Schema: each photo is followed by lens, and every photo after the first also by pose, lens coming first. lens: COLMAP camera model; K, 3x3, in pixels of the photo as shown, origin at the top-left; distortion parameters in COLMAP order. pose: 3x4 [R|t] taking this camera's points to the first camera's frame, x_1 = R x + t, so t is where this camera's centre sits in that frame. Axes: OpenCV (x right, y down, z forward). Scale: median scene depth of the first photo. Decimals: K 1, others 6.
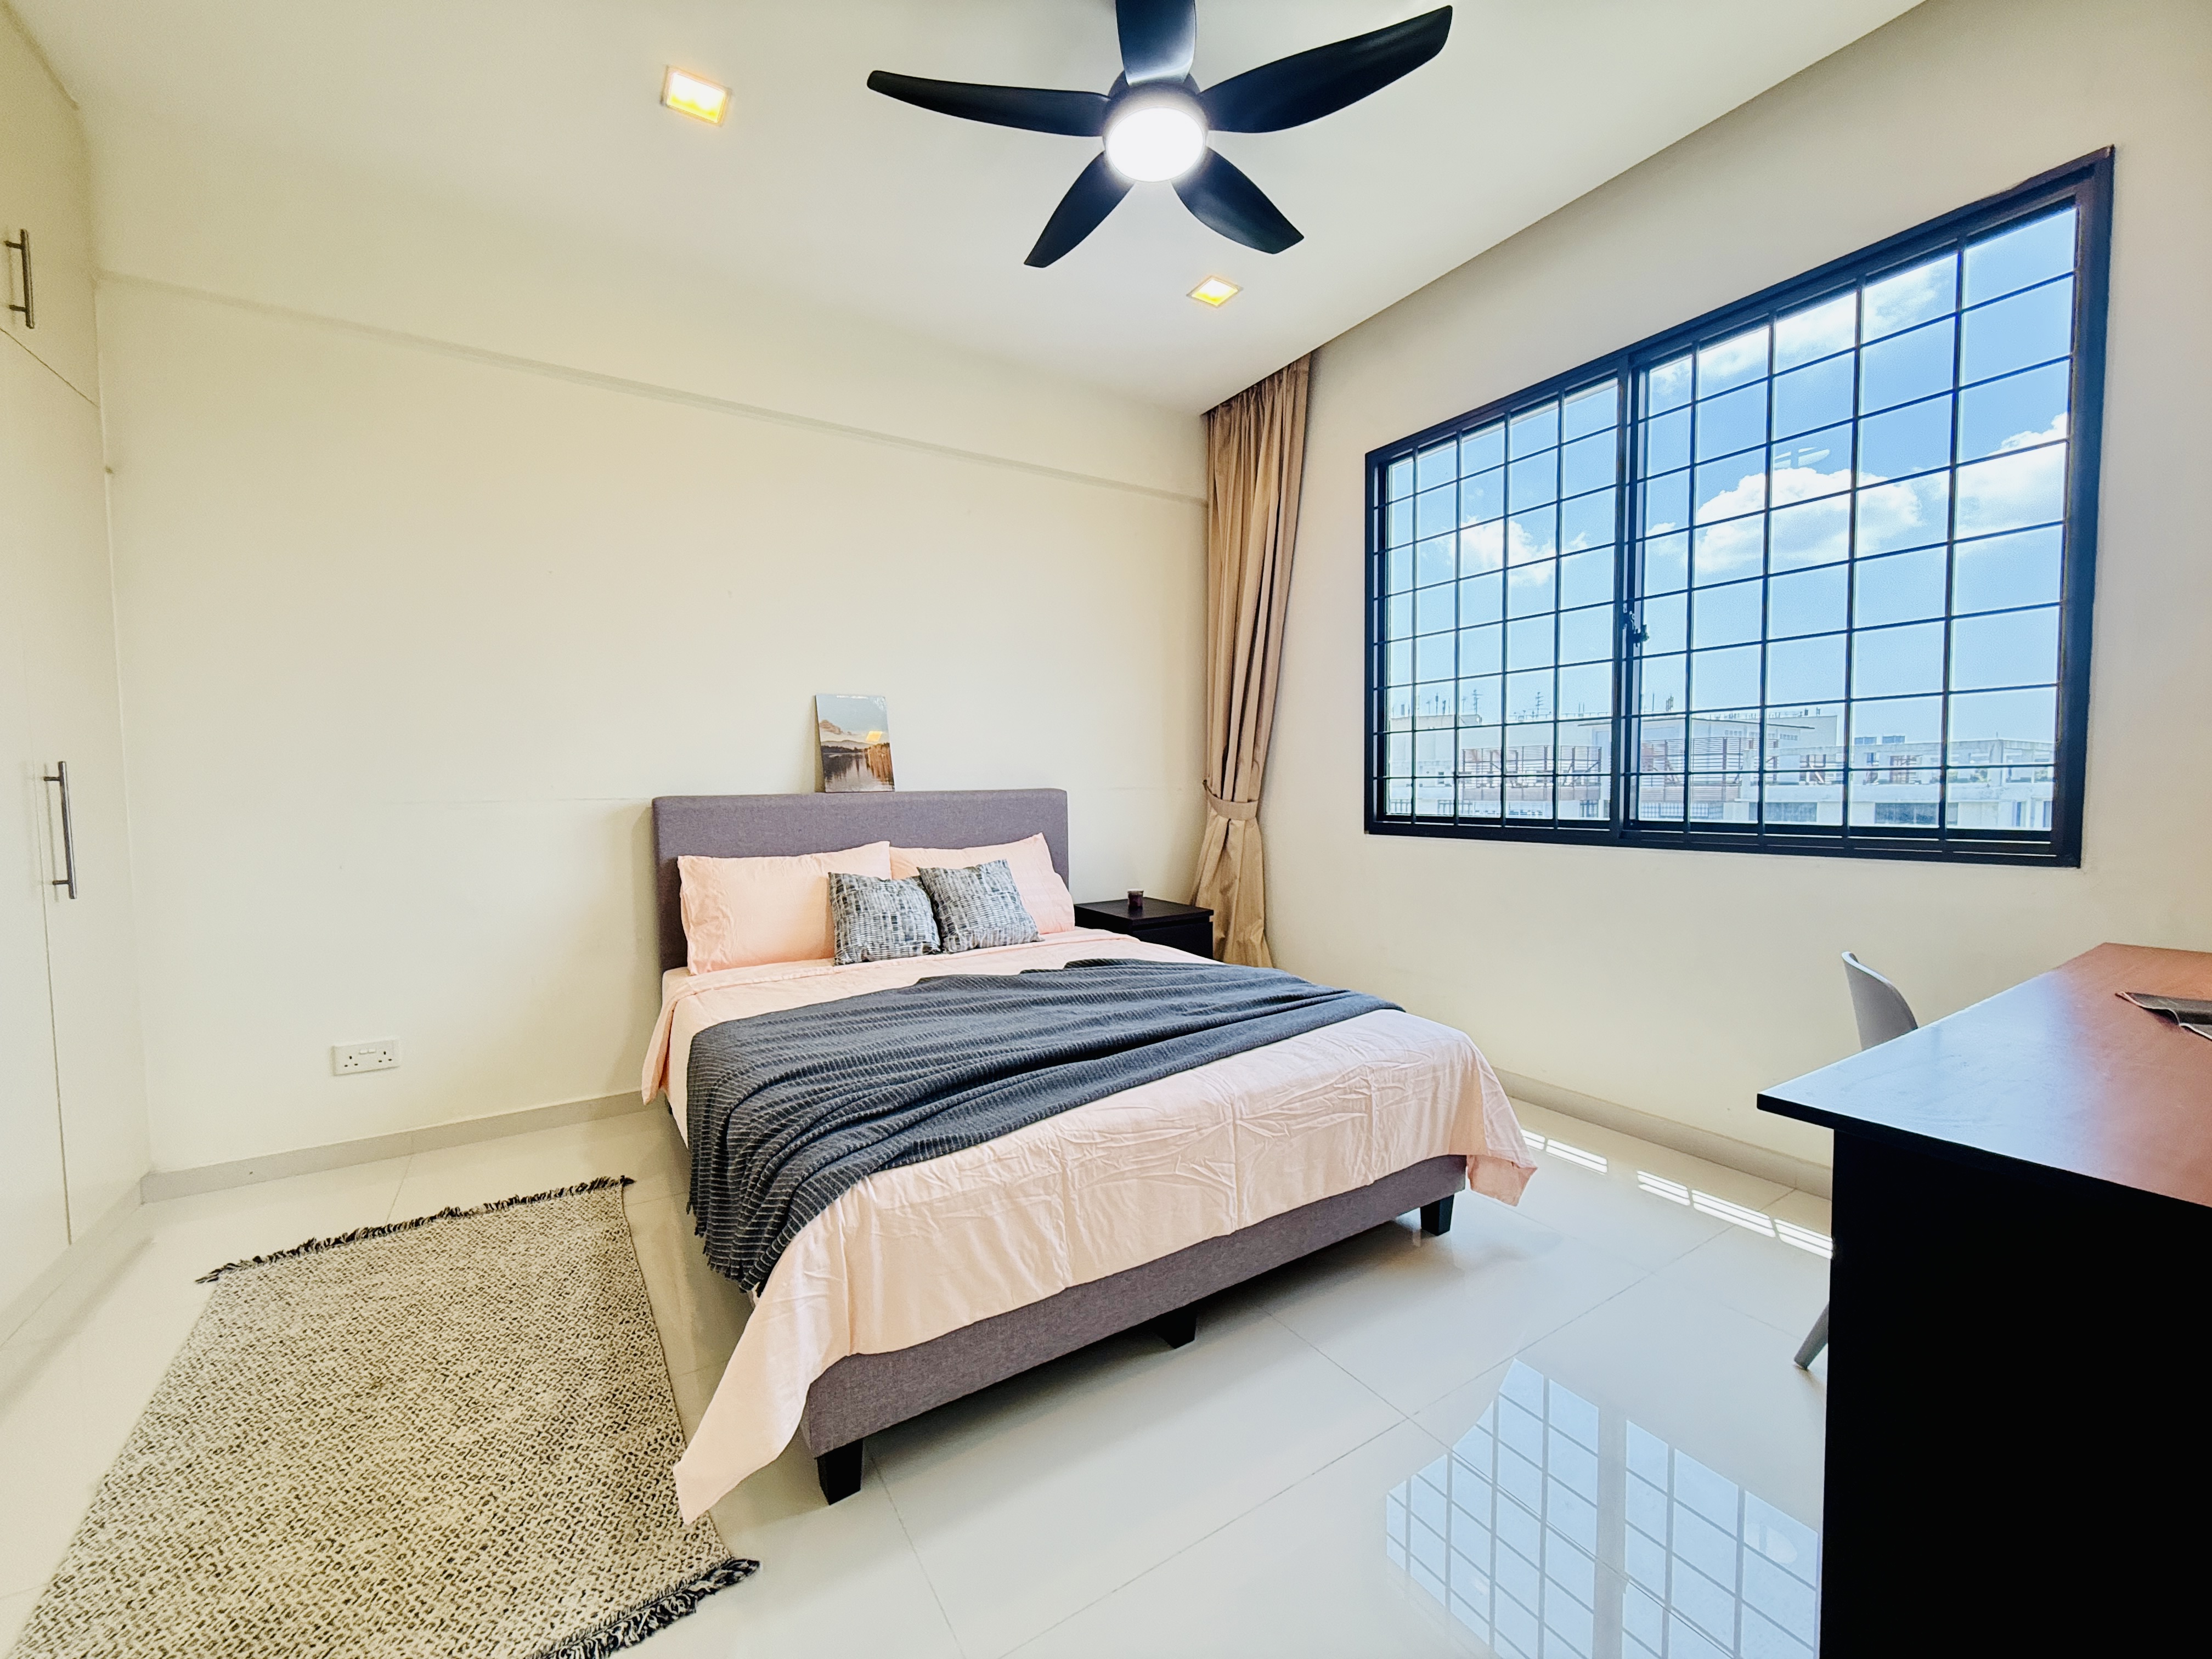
lens RADIAL K [[879.6, 0, 1110.2], [0, 879.6, 831.7], [0, 0, 1]] dist [-0.000474, 0.000134]
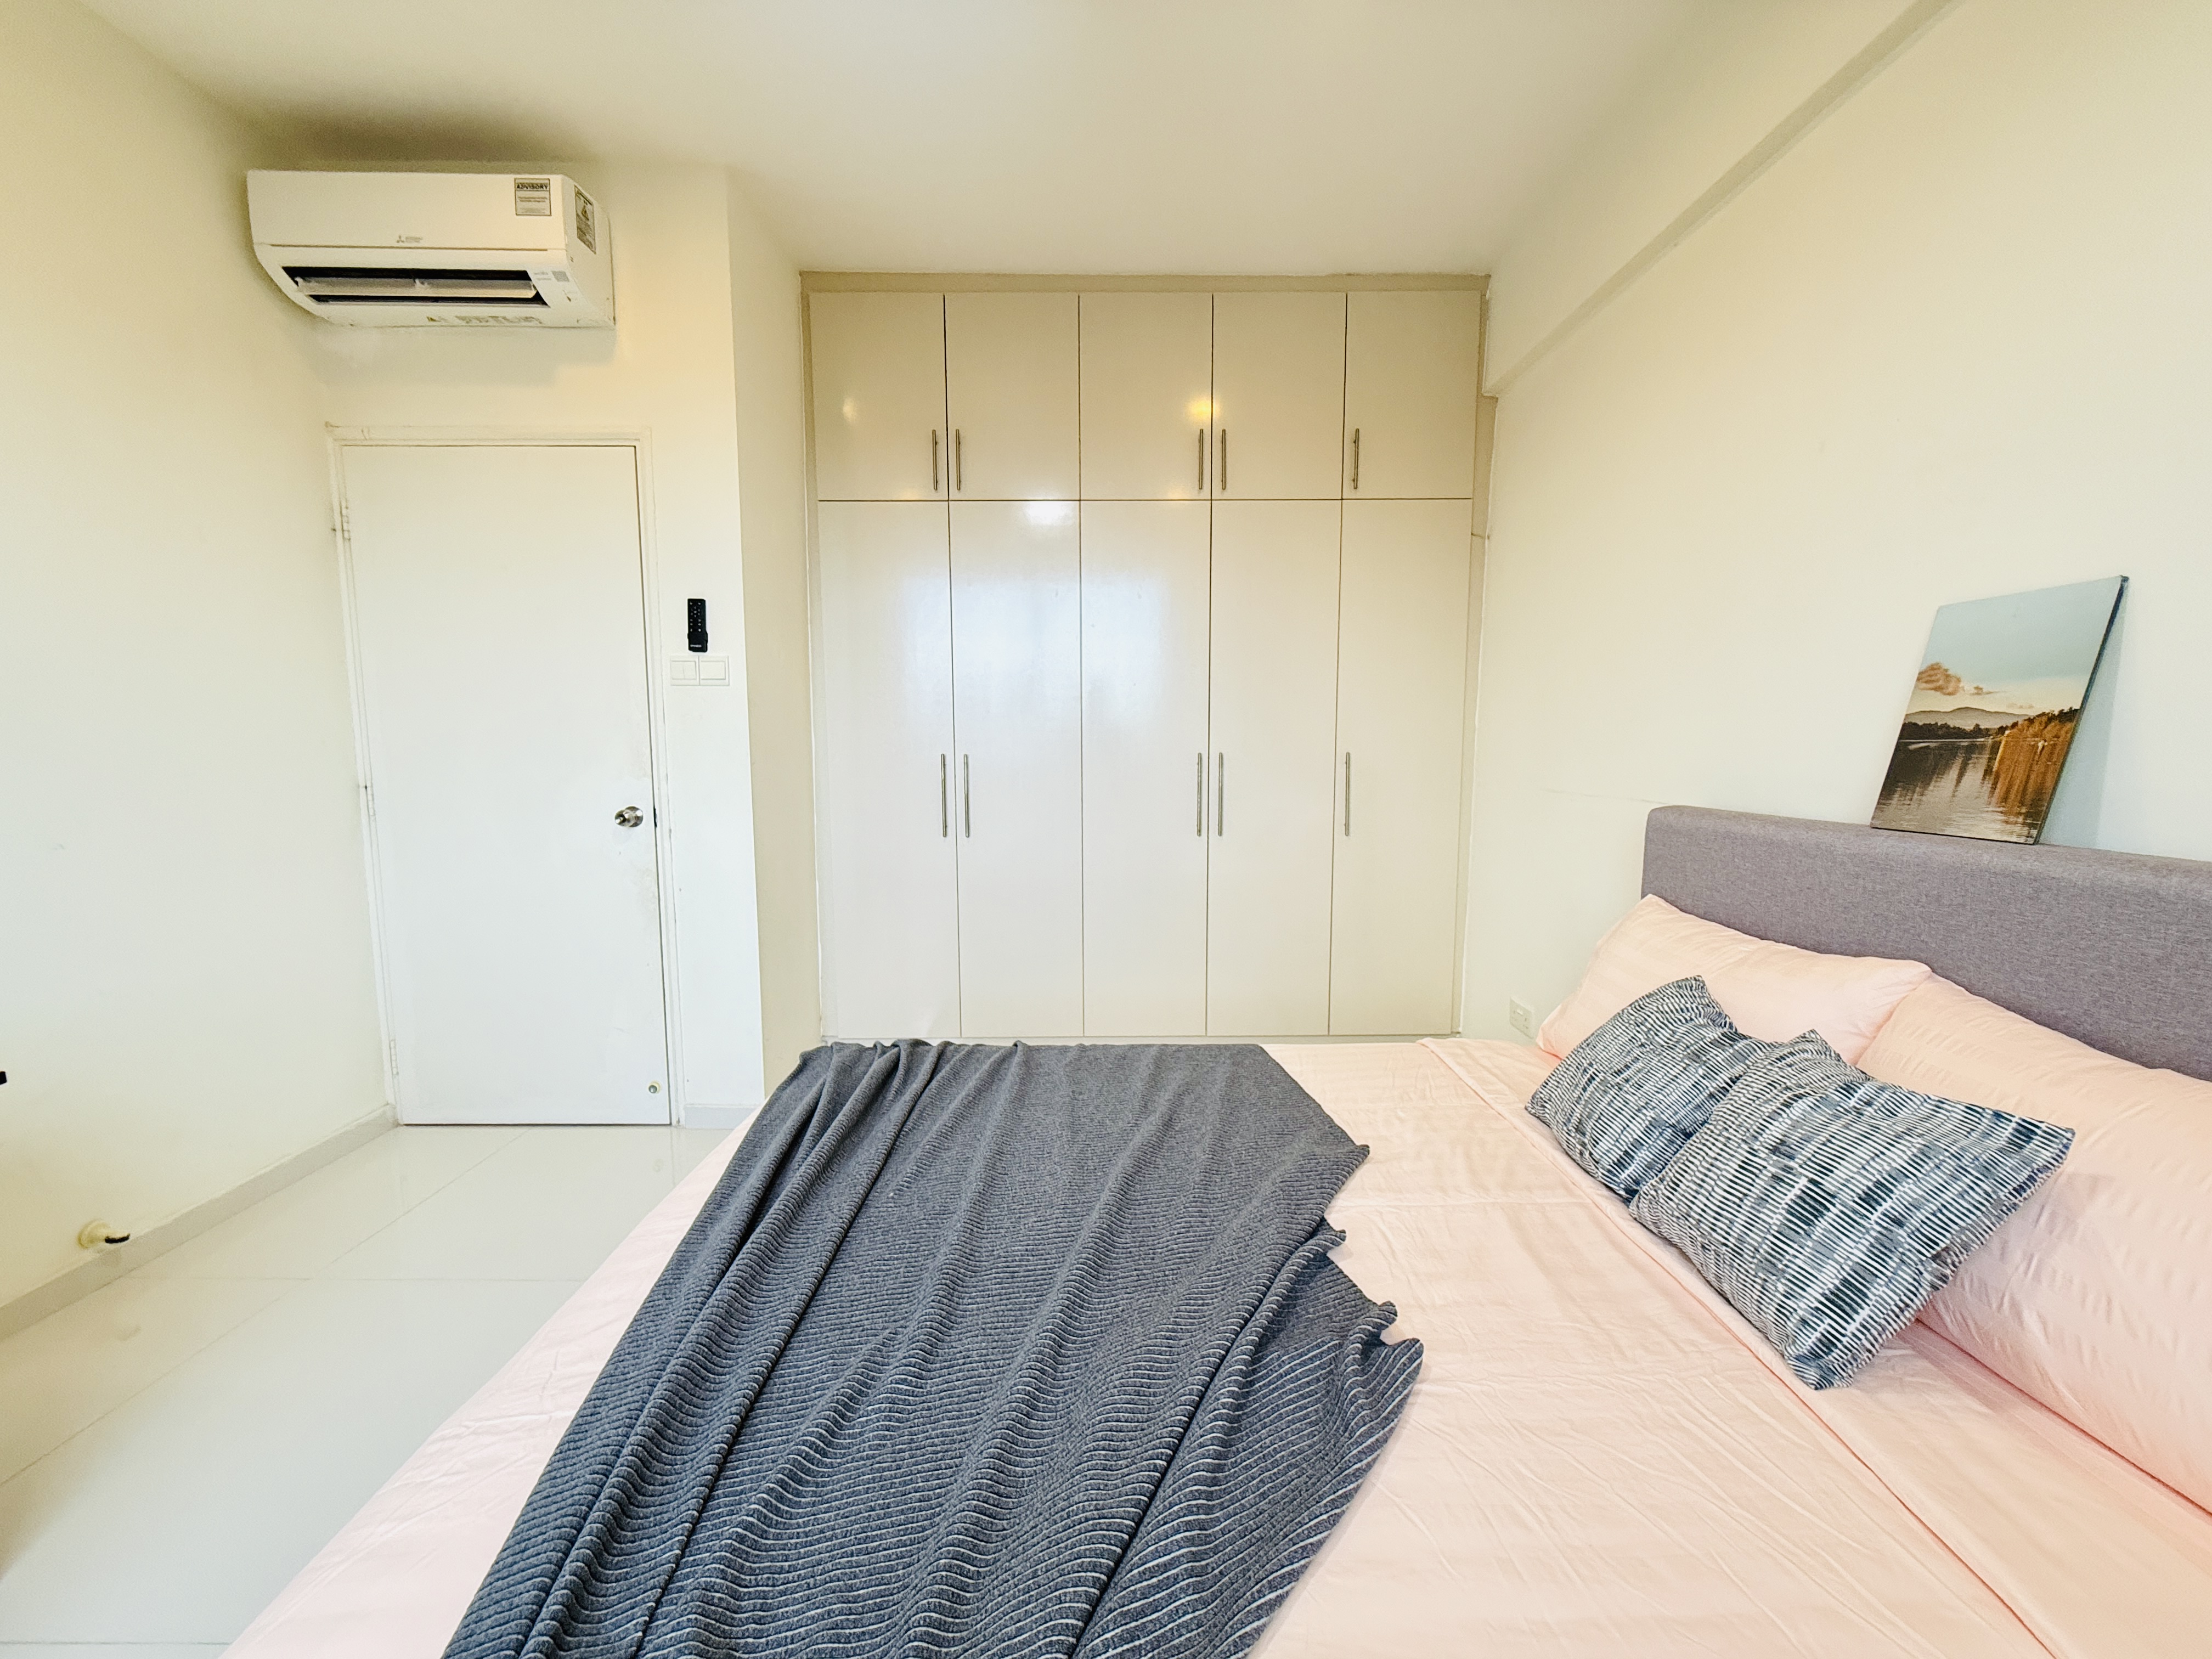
lens RADIAL K [[879.6, 0, 1110.2], [0, 879.6, 831.7], [0, 0, 1]] dist [-0.000474, 0.000134]
pose [[-0.531283, 0.098791, -0.841415, 0.386120], [-0.042573, 0.988810, 0.142978, -0.128539], [0.846124, 0.111783, -0.521132, 1.281240]]
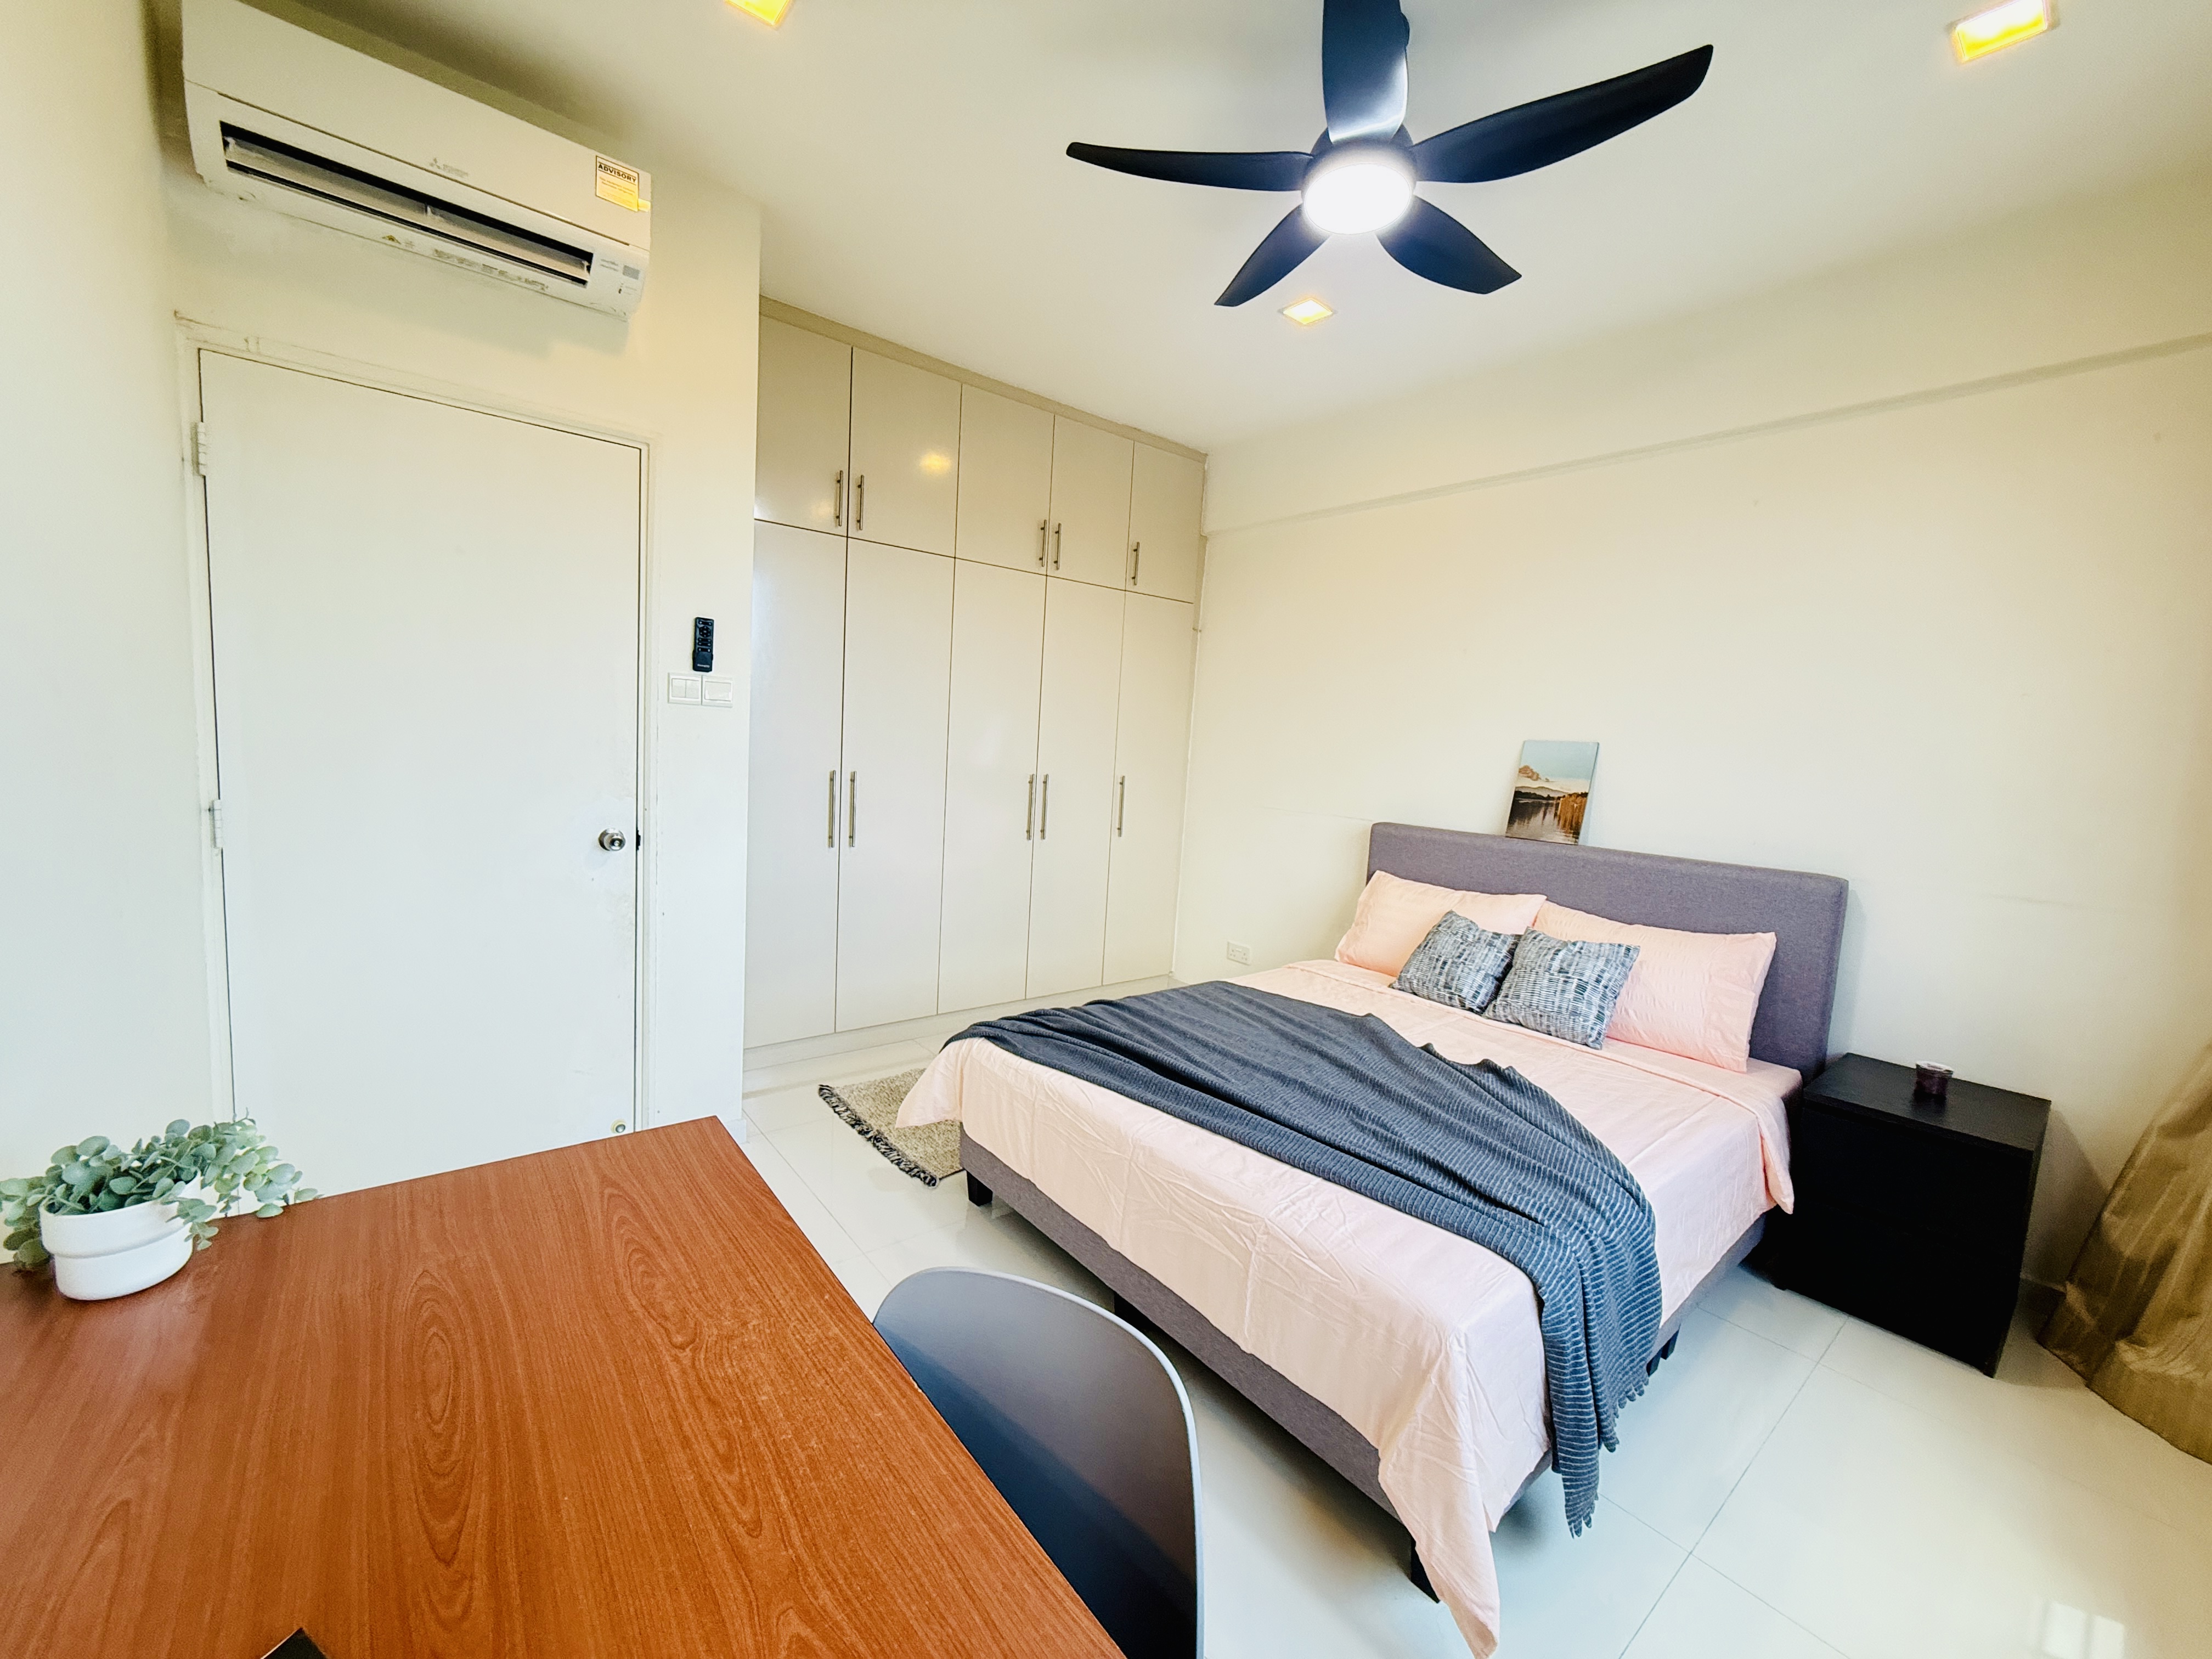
lens RADIAL K [[879.6, 0, 1110.2], [0, 879.6, 831.7], [0, 0, 1]] dist [-0.000474, 0.000134]
pose [[0.118683, 0.122324, -0.985369, 0.891645], [-0.114892, 0.987409, 0.108739, -0.153924], [0.986263, 0.100306, 0.131243, 0.584386]]
